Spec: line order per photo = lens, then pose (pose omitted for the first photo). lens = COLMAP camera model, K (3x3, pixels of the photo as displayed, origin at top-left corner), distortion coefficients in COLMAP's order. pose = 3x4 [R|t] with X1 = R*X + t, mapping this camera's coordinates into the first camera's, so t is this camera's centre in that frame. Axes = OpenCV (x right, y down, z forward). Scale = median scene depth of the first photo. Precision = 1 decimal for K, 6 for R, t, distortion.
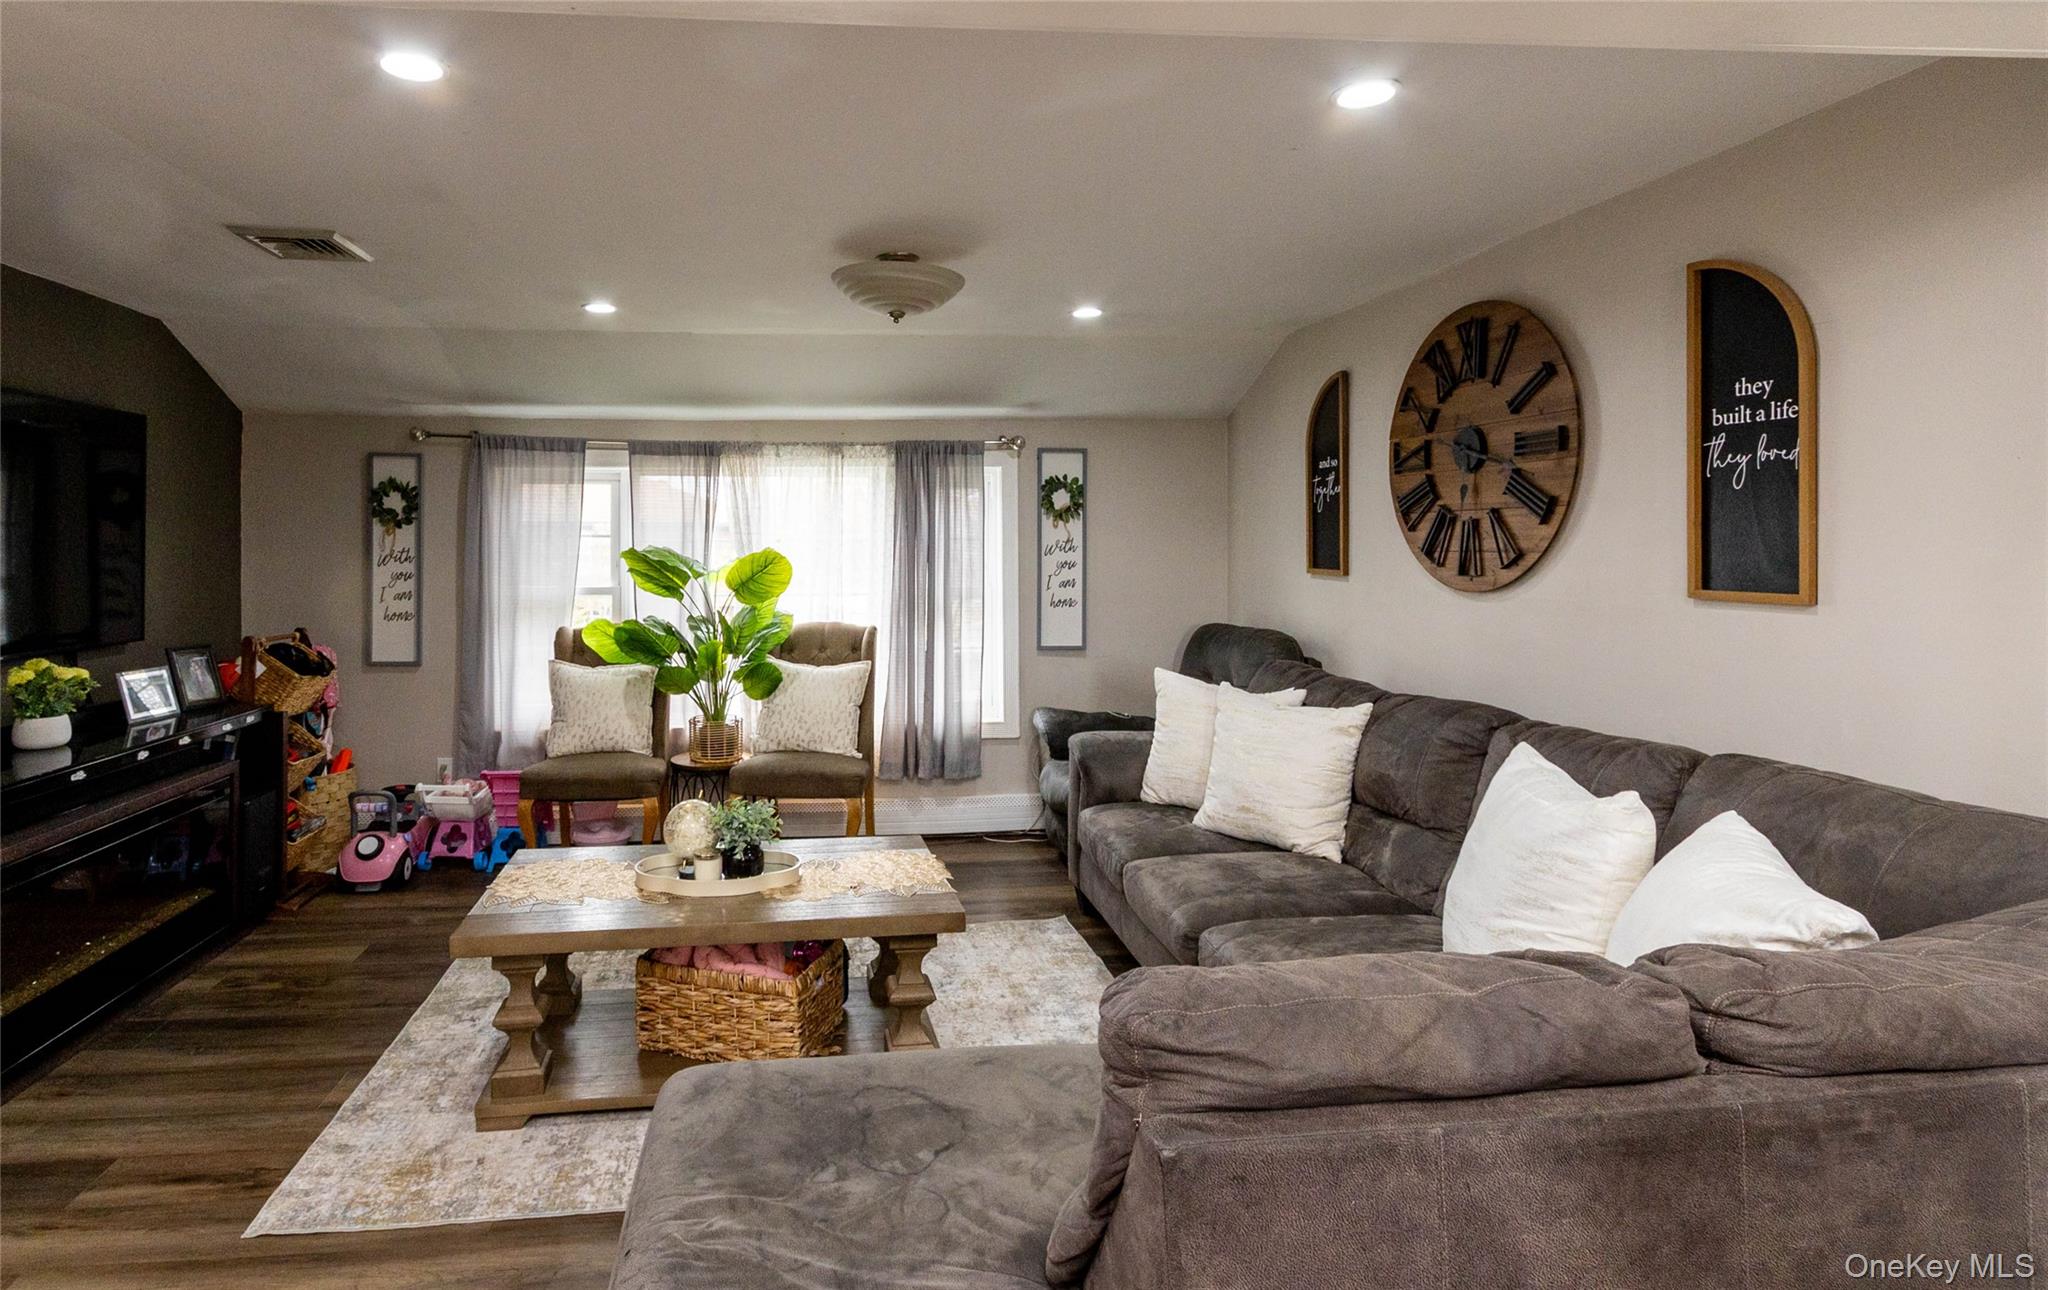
lens RADIAL K [[1046.6, 0, 890.4], [0, 1046.6, 546.3], [0, 0, 1]] dist [0.000706, -0.000258]
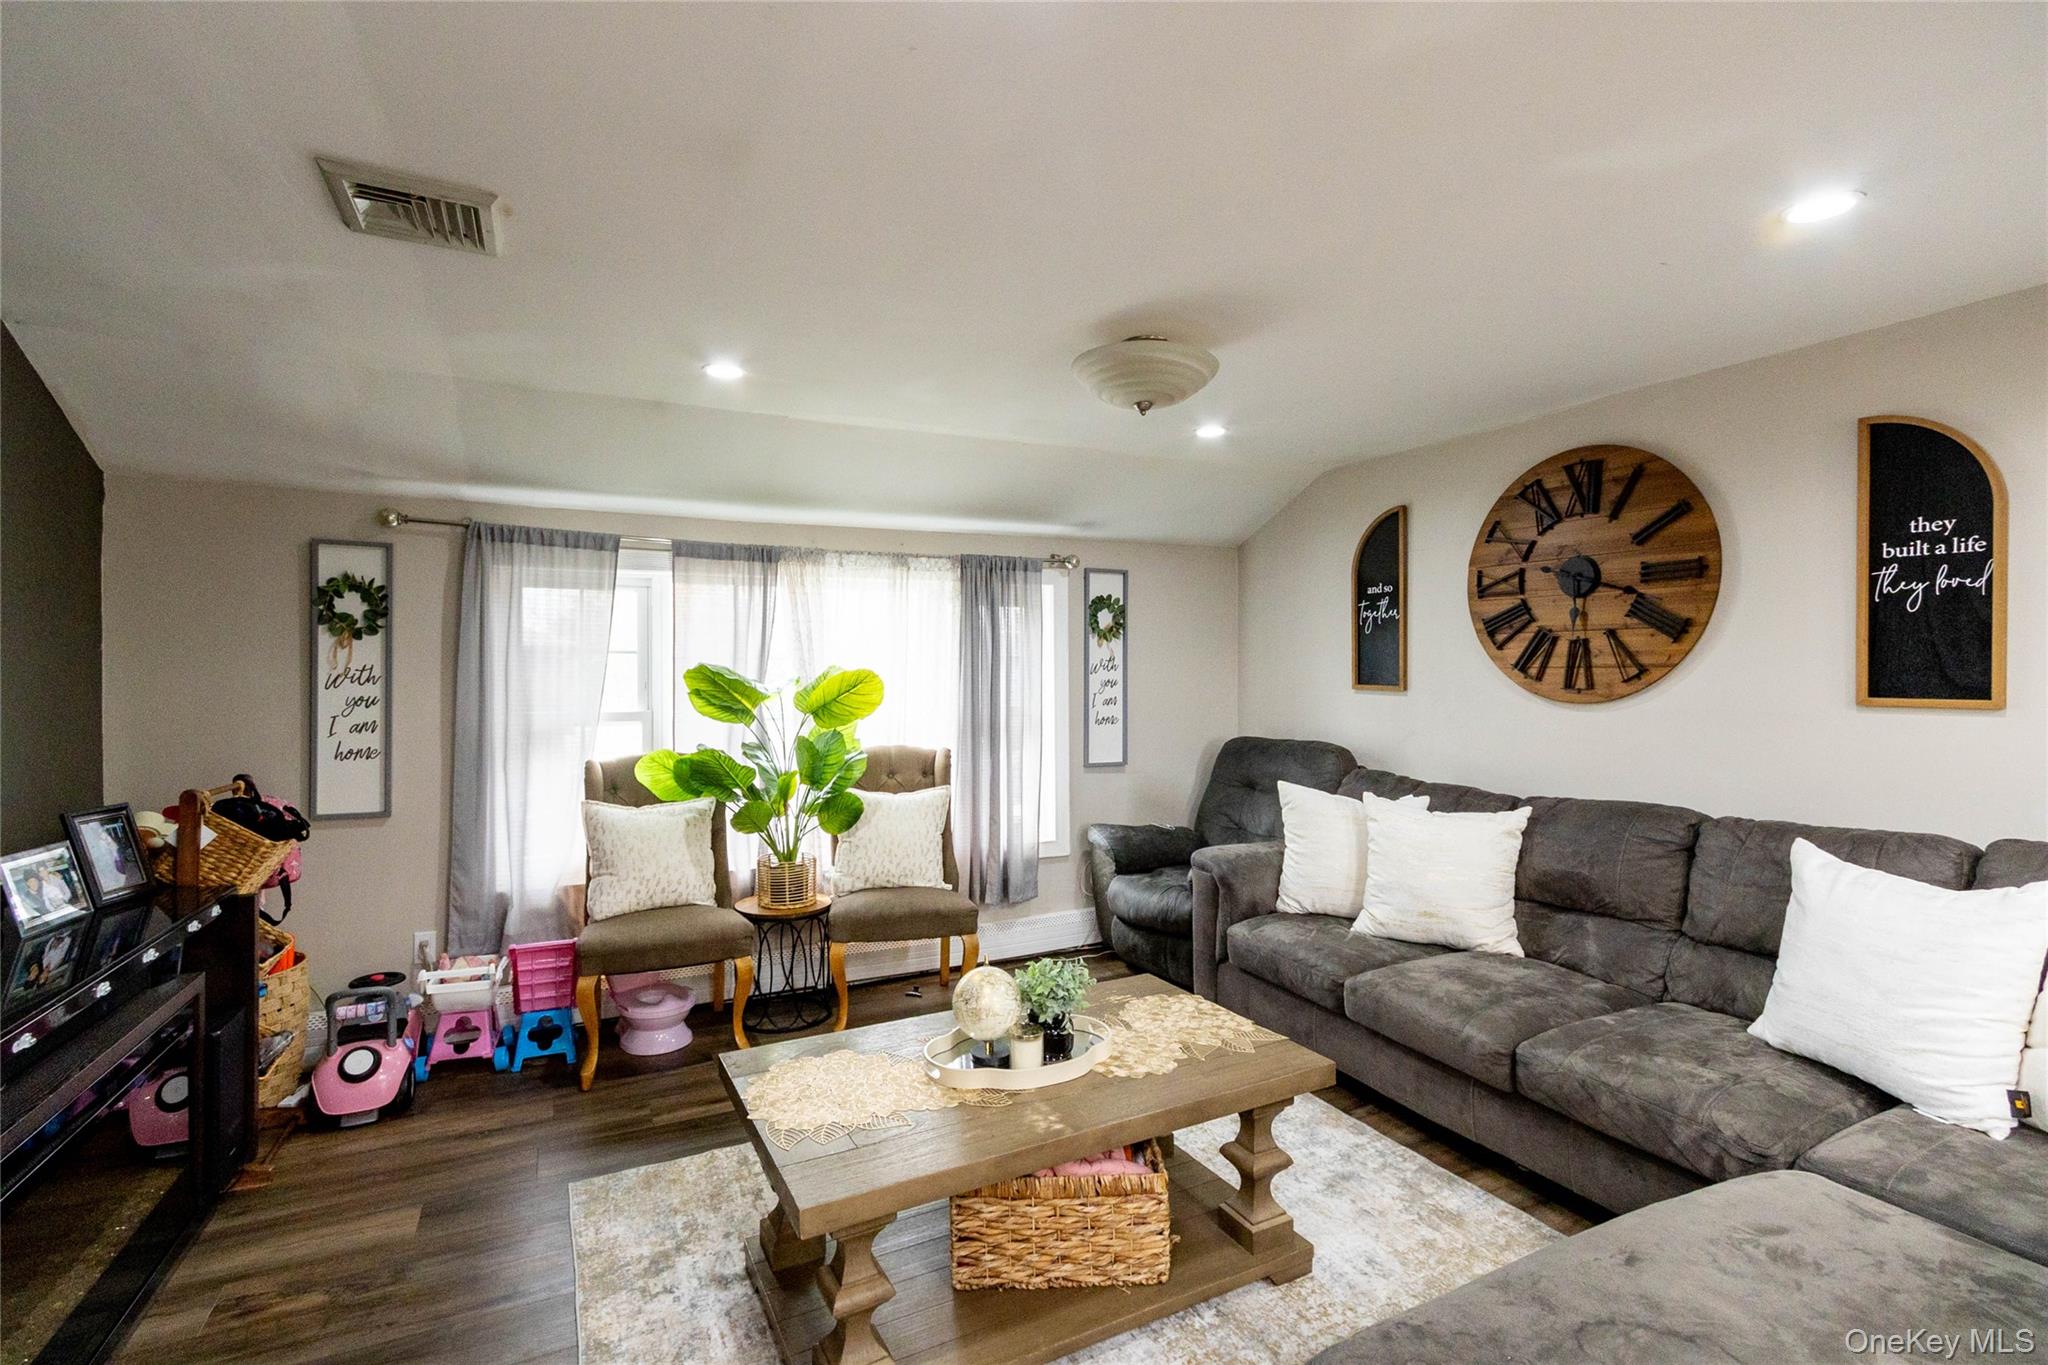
lens RADIAL K [[938.8, 0, 1007.7], [0, 938.8, 672.3], [0, 0, 1]] dist [0.000382, -0.000107]
pose [[0.937515, -0.000780, 0.347944, -0.306045], [0.000233, 0.999999, 0.001612, 0.006972], [-0.347945, -0.001430, 0.937514, 0.217540]]
